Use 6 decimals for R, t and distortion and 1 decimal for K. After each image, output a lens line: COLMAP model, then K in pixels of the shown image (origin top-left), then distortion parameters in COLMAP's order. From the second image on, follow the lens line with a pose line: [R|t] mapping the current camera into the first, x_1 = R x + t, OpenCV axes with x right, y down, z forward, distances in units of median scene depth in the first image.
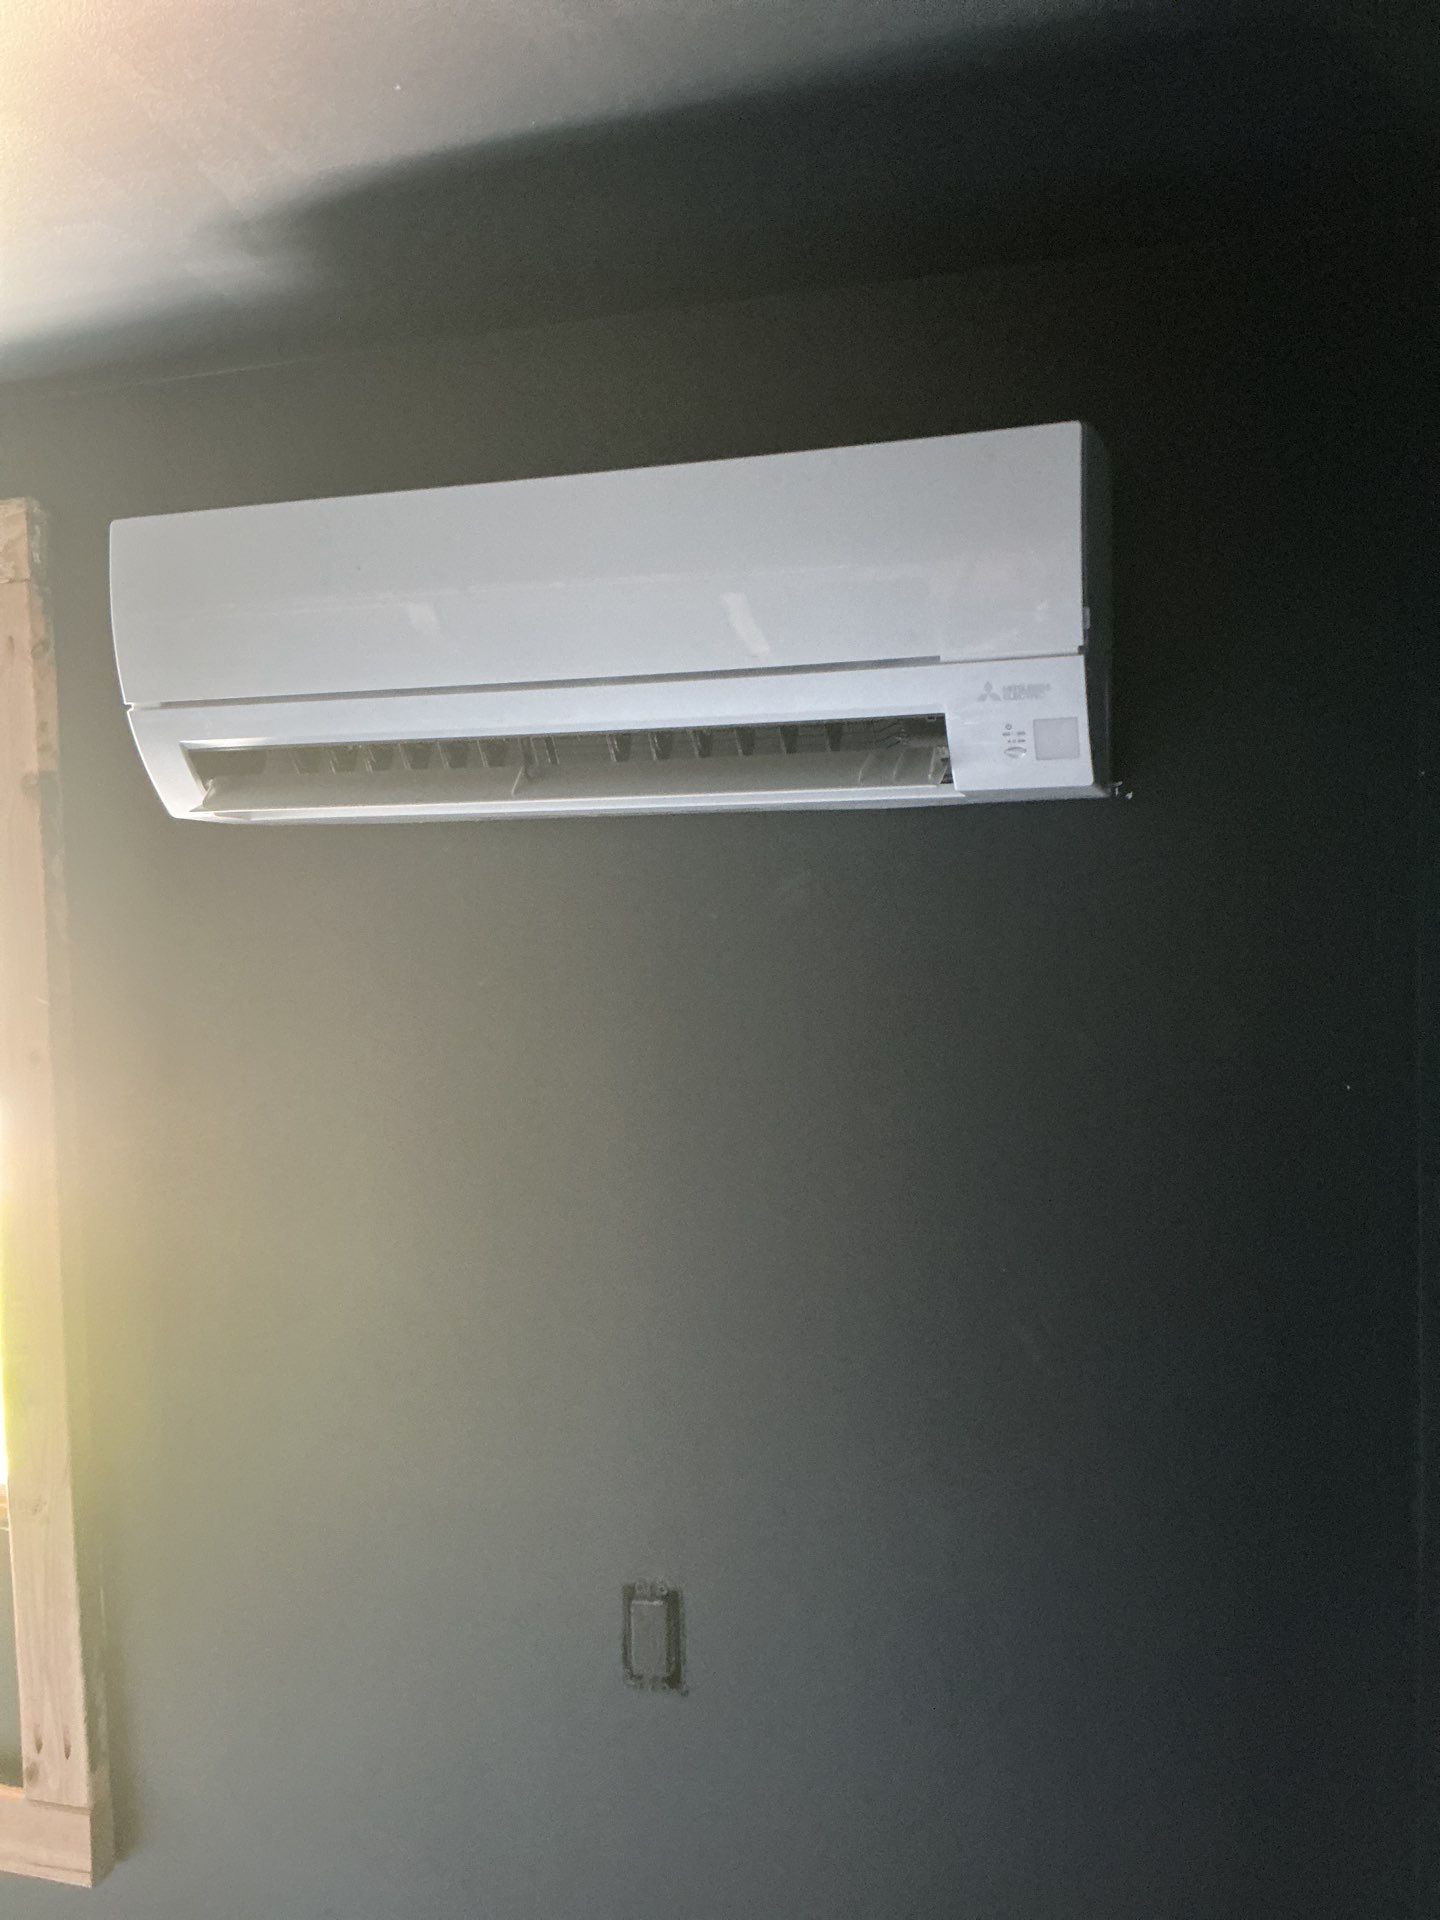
lens RADIAL K [[1570.6, 0, 720.8], [0, 1570.6, 958.2], [0, 0, 1]] dist [0.001807, -0.000862]
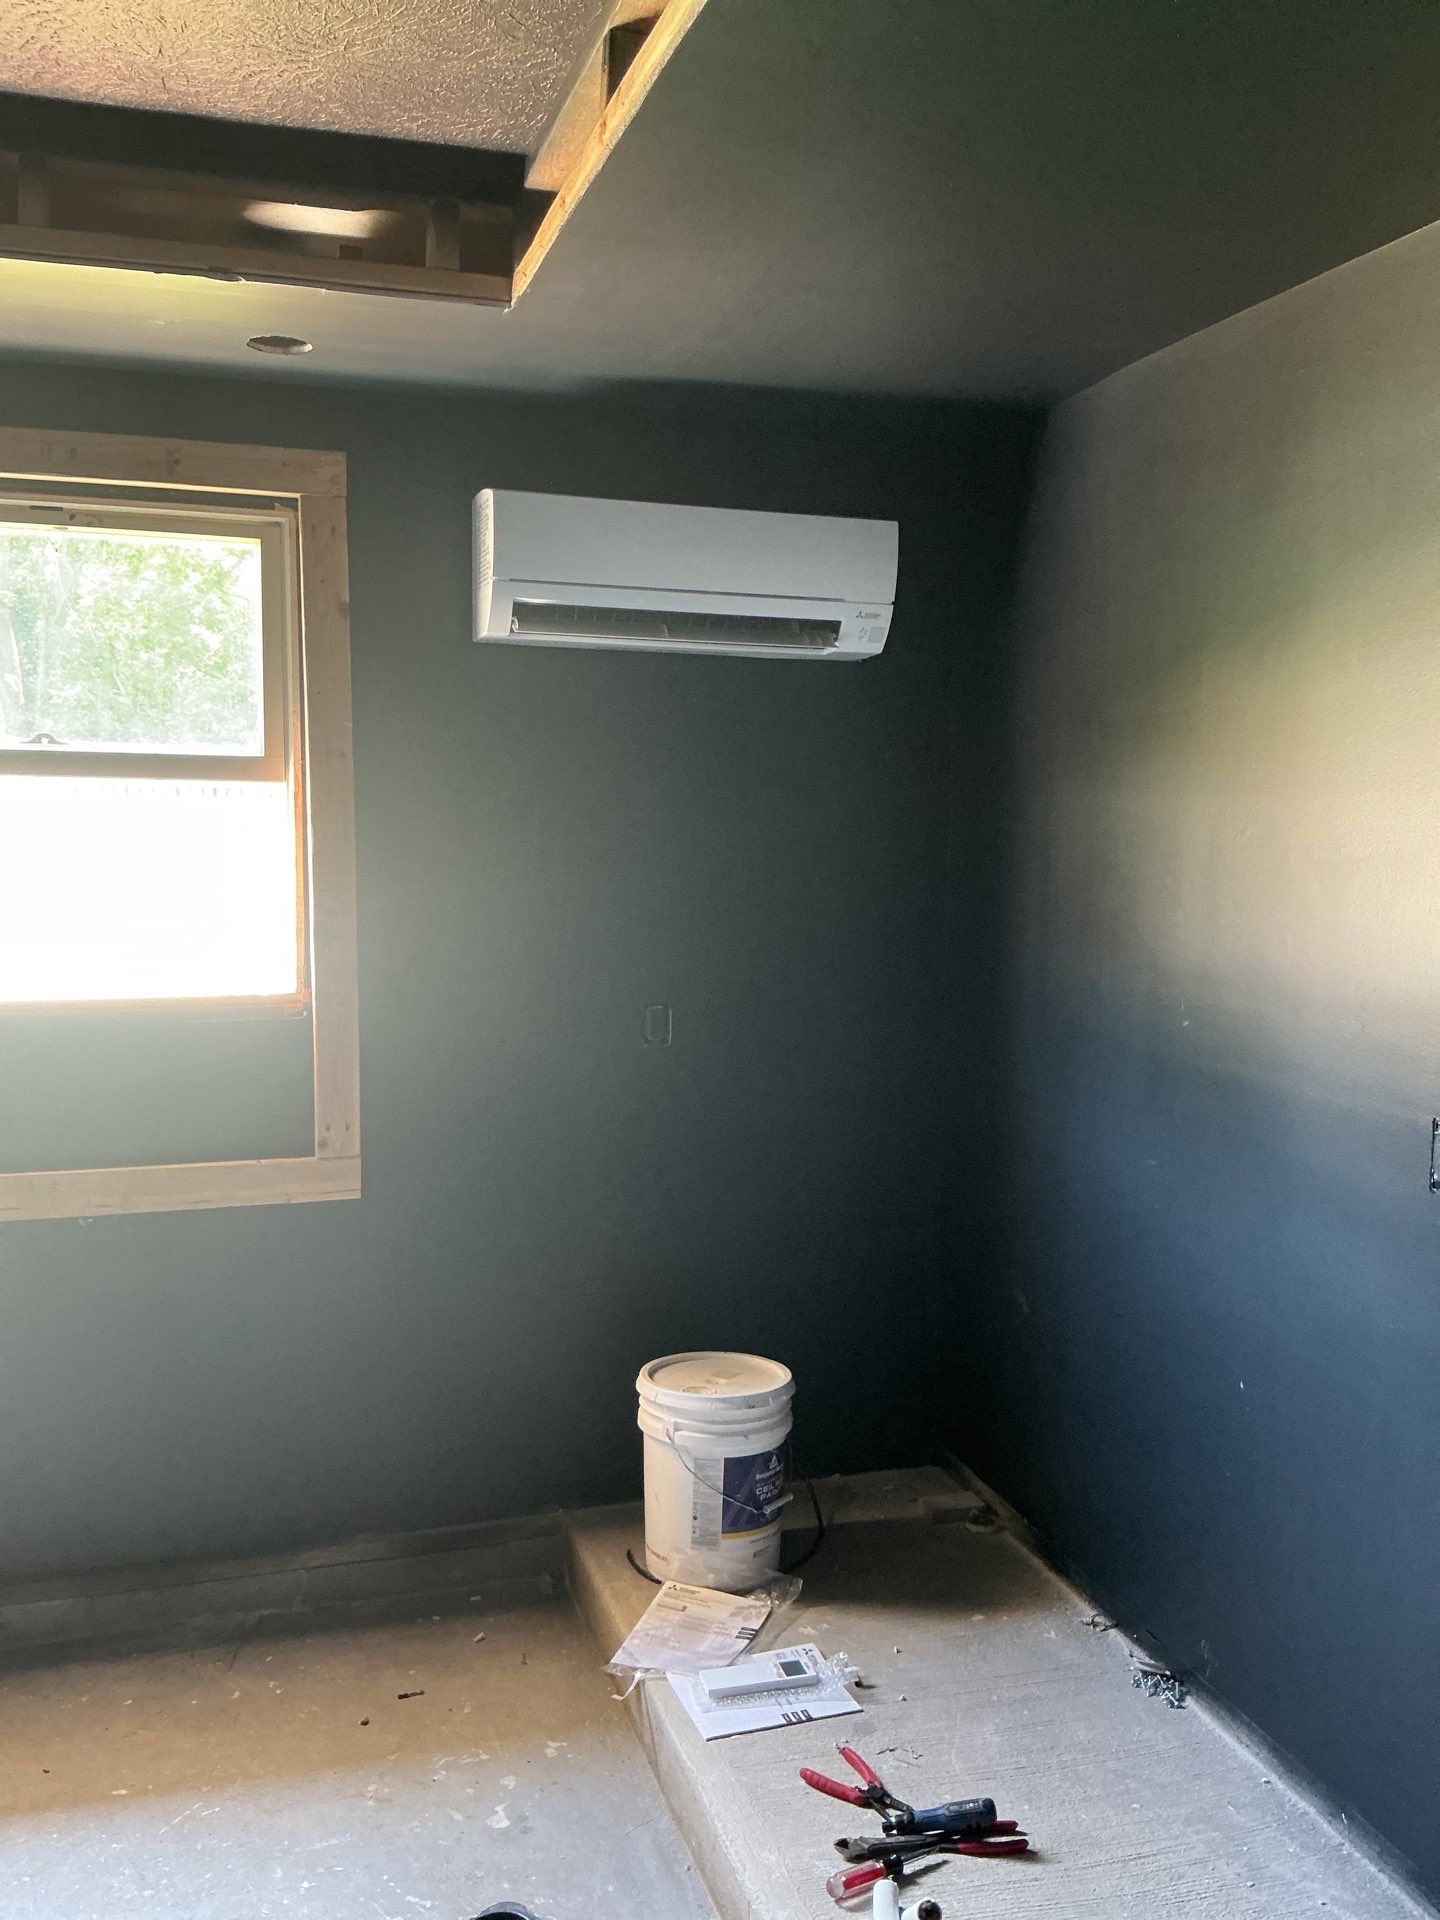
lens RADIAL K [[1570.6, 0, 717.8], [0, 1570.6, 961.5], [0, 0, 1]] dist [0.001807, -0.000862]
pose [[0.837667, -0.023739, 0.545665, -1.295552], [-0.013882, 0.997807, 0.064720, 0.215002], [-0.546005, -0.061788, 0.835500, -0.978548]]
